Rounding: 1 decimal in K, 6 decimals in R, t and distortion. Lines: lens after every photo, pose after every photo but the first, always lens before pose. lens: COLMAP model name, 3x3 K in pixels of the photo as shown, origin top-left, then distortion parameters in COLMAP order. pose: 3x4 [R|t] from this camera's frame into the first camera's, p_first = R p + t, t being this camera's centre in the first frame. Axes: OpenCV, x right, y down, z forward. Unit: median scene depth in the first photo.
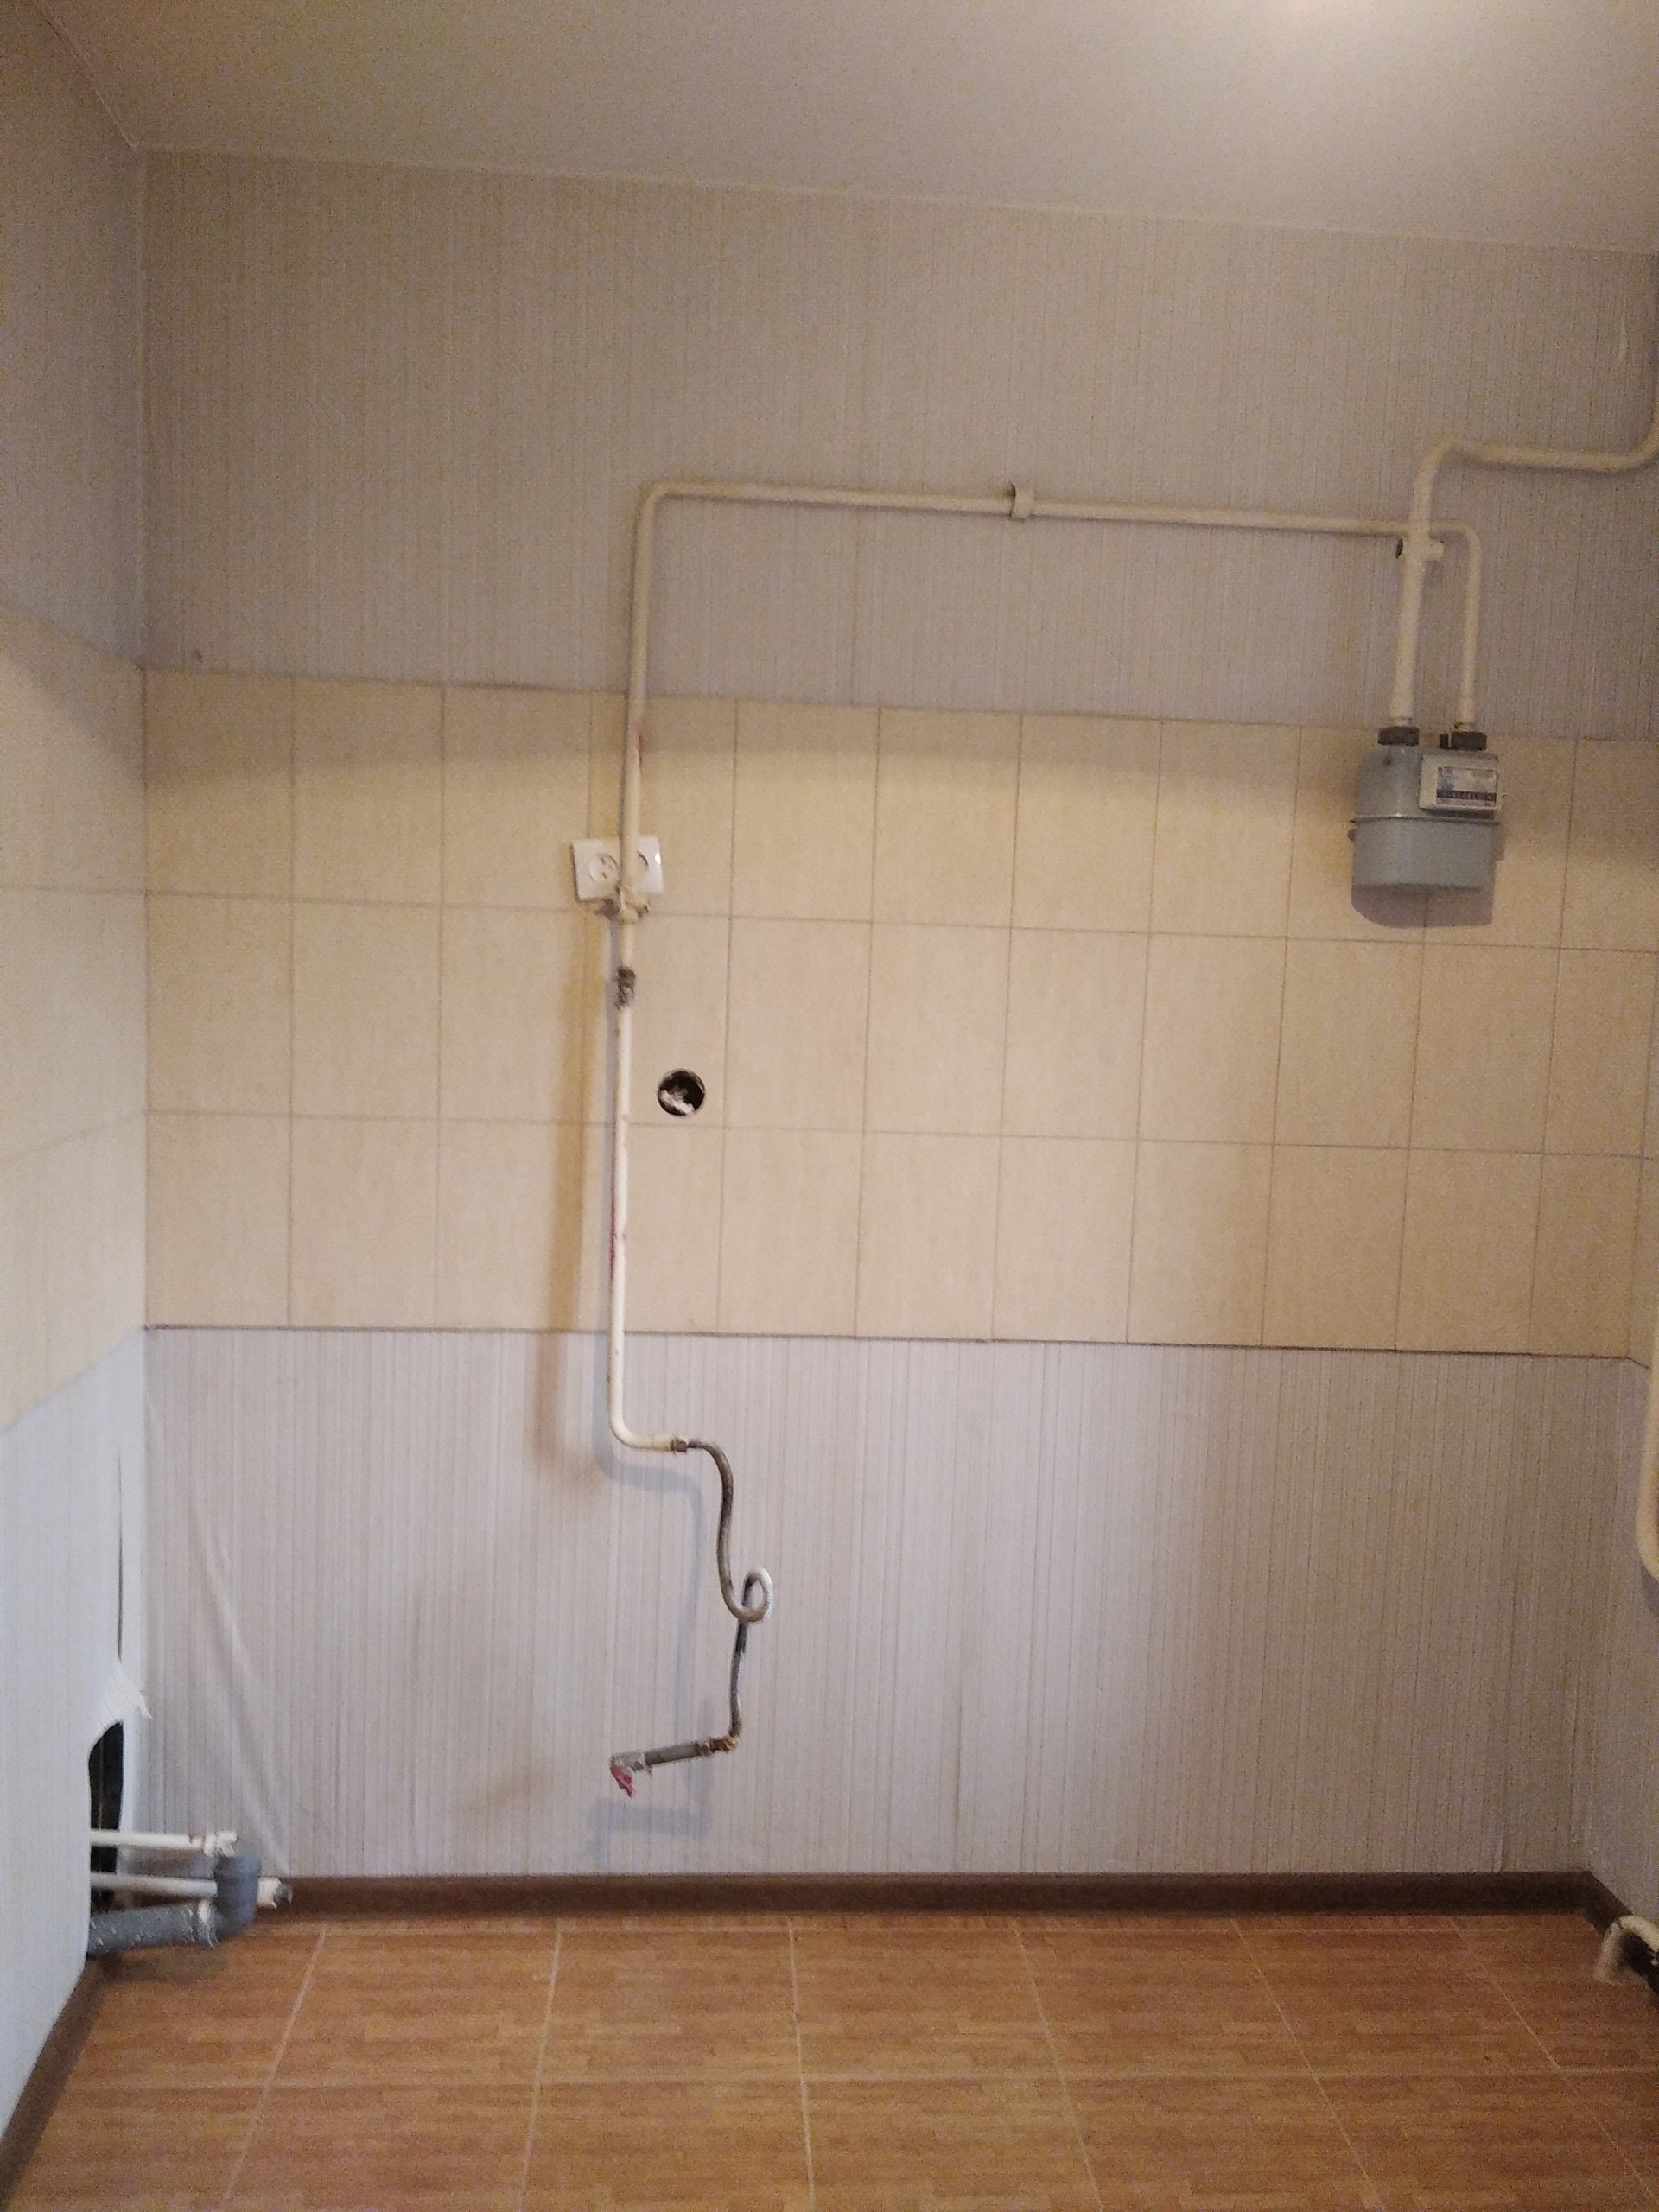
lens RADIAL K [[1789.8, 0, 843.2], [0, 1789.8, 1111.2], [0, 0, 1]] dist [0.085322, -0.126864]
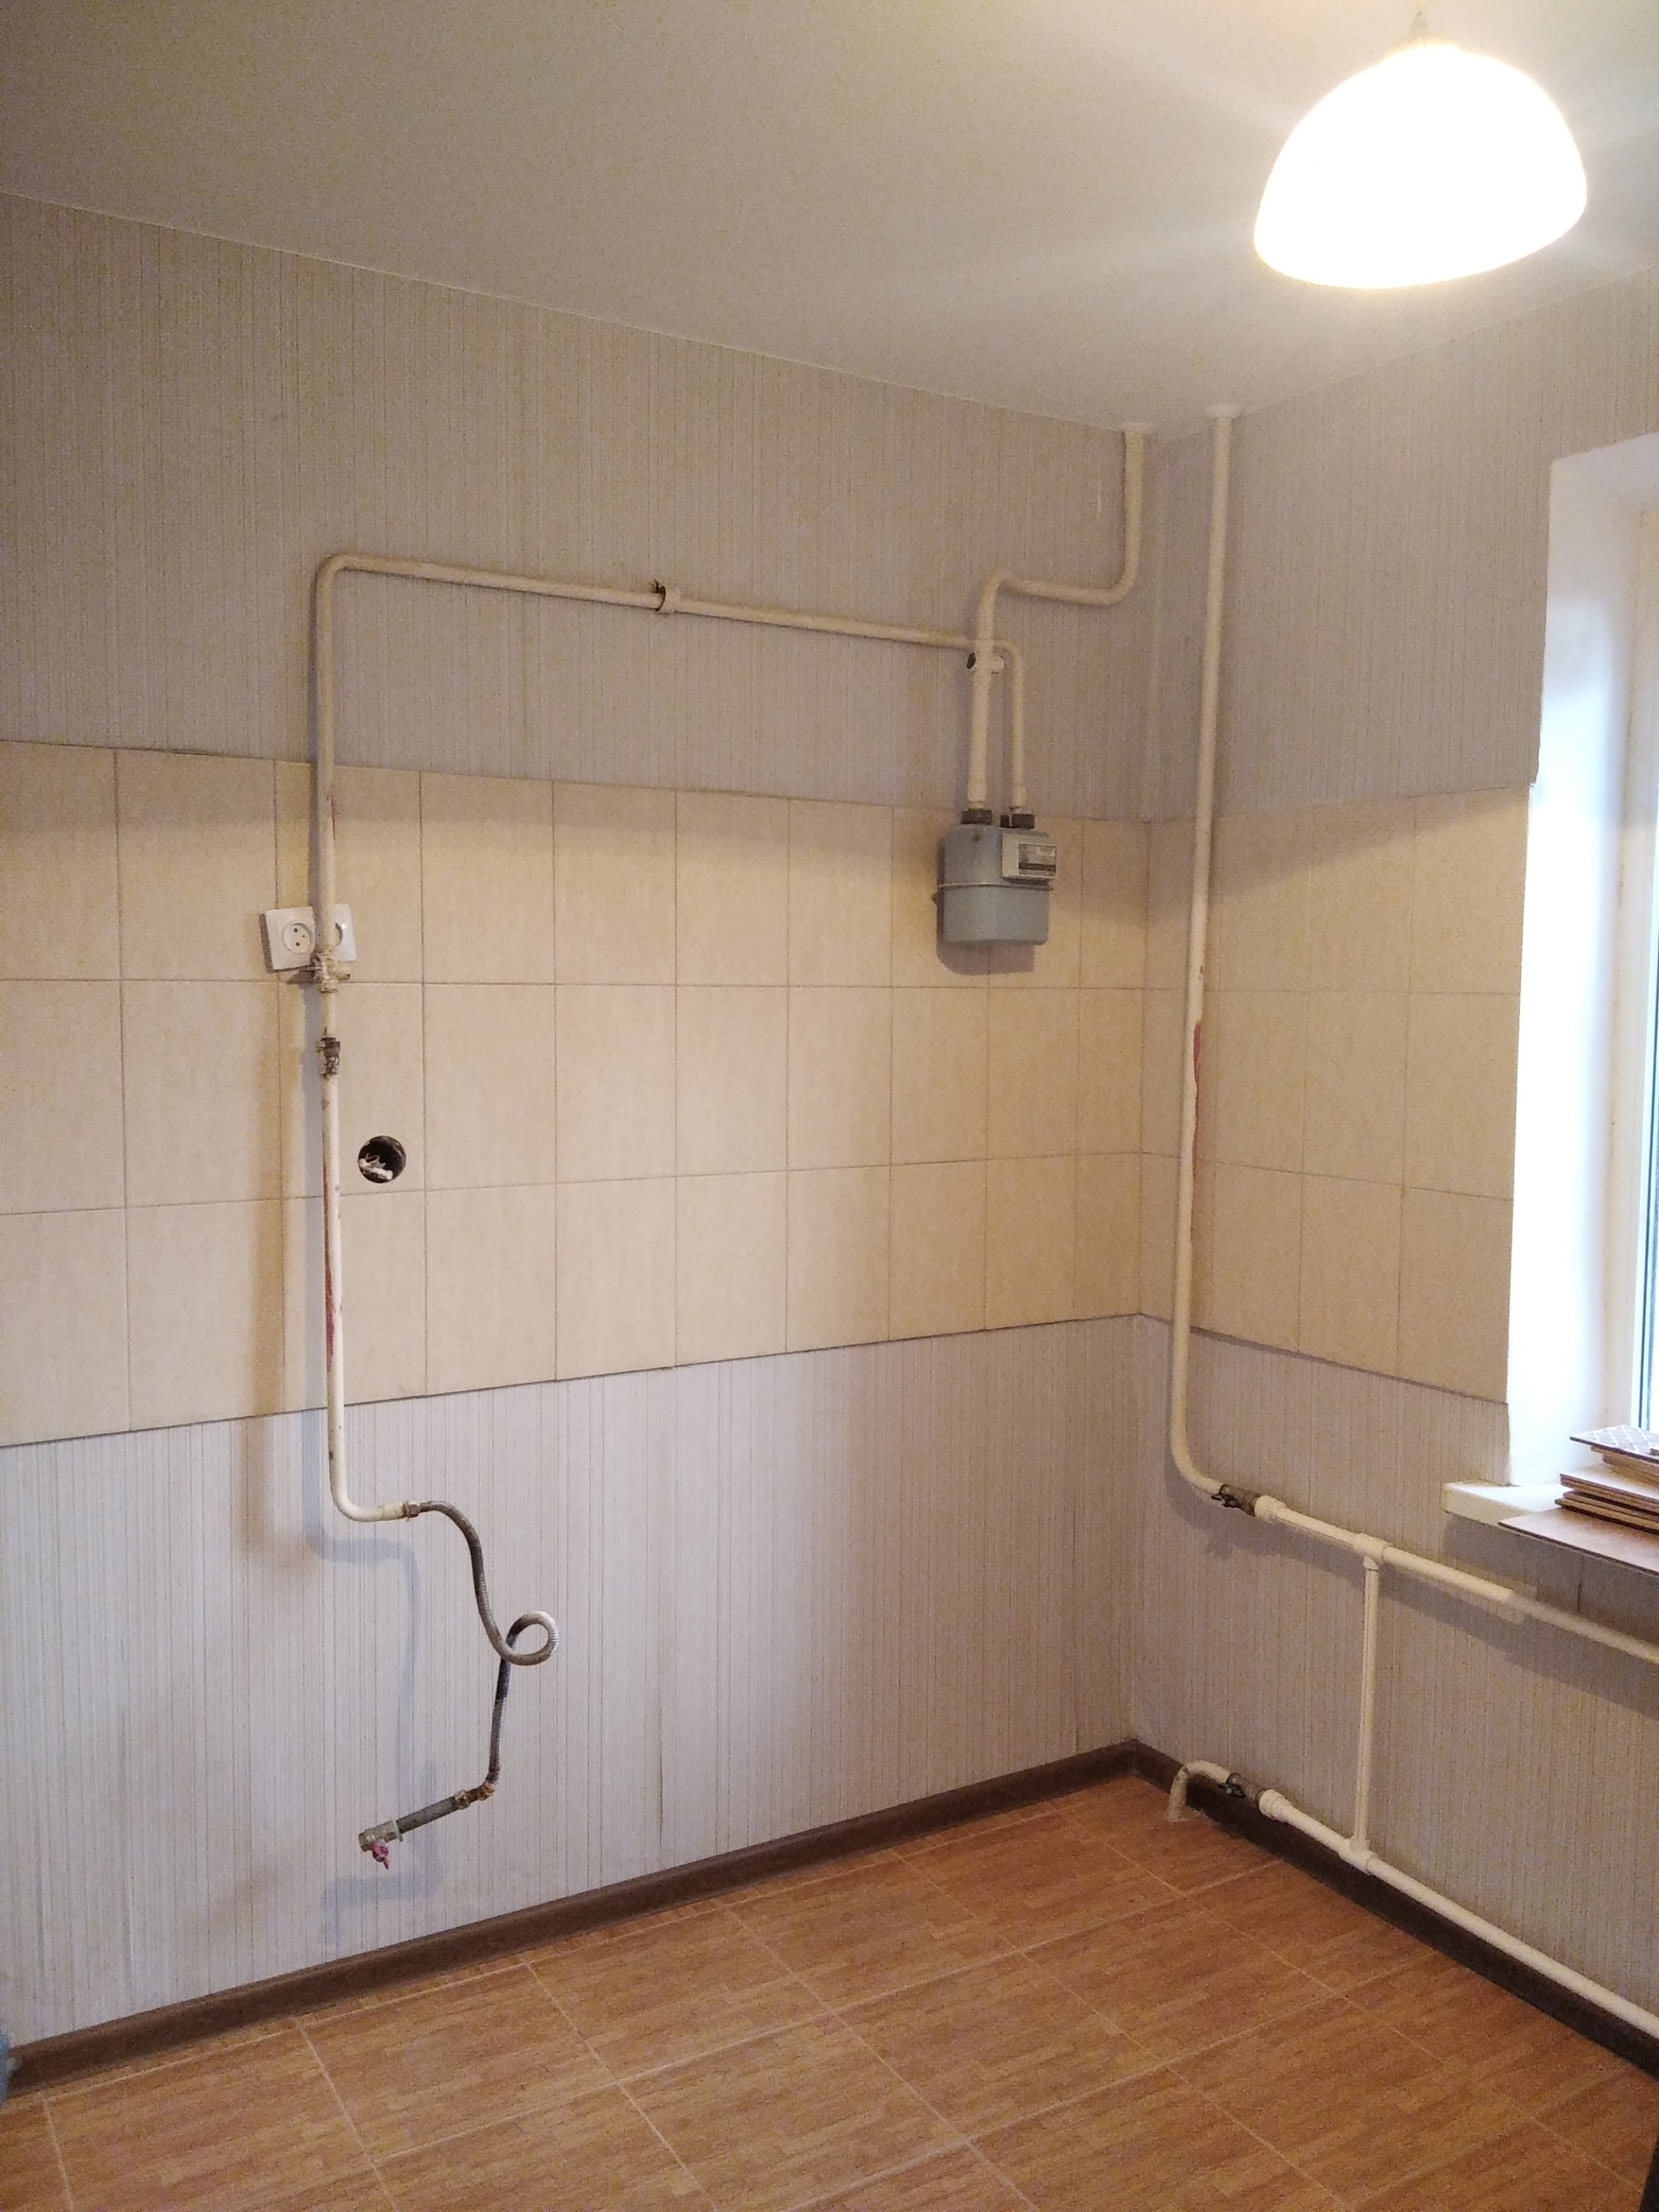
lens RADIAL K [[1794.4, 0, 829.5], [0, 1794.4, 1106.0], [0, 0, 1]] dist [0.061651, -0.107595]
pose [[0.890528, -0.060901, 0.450834, -0.323434], [0.069593, 0.997572, -0.002710, -0.019948], [-0.449574, 0.033789, 0.892604, -0.011095]]
